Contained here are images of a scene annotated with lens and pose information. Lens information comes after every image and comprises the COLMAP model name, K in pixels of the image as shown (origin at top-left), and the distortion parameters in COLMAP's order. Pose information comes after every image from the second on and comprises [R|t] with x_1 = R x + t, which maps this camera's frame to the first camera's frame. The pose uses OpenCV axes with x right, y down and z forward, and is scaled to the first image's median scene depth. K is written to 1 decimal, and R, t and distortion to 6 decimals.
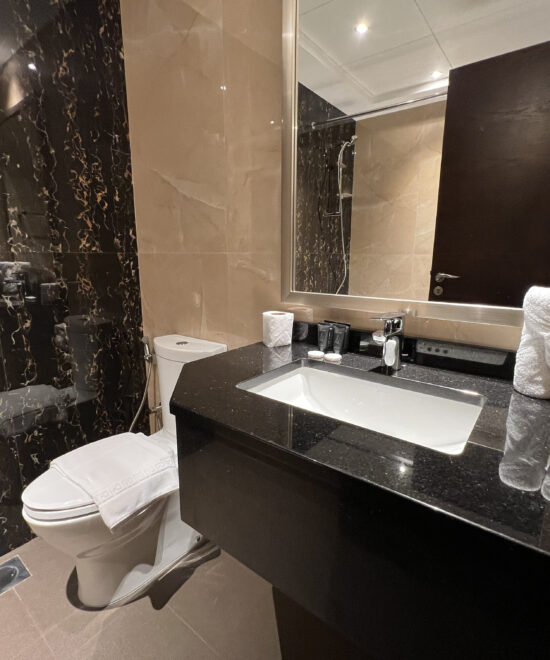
lens RADIAL K [[362.2, 0, 275.0], [0, 362.2, 330.0], [0, 0, 1]] dist [0.001928, -0.000101]
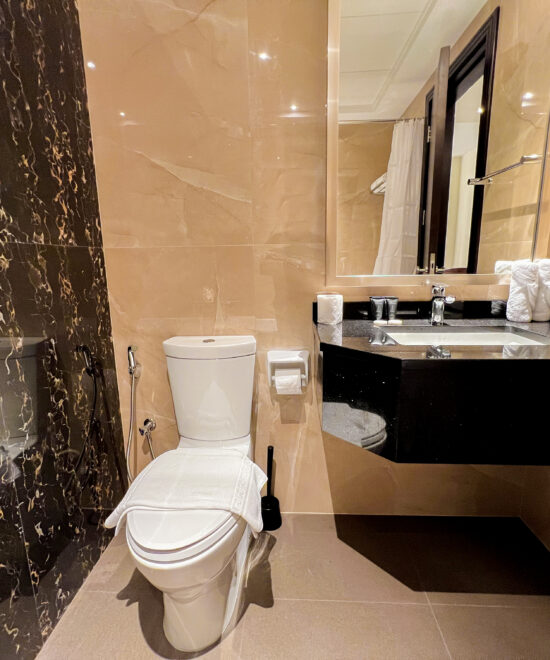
lens RADIAL K [[358.1, 0, 275.0], [0, 358.1, 330.0], [0, 0, 1]] dist [-0.001138, 0.001104]
pose [[0.818764, -0.128156, 0.559644, -0.618251], [0.136492, 0.990271, 0.027078, 0.006099], [-0.557670, 0.054217, 0.828291, 0.126402]]
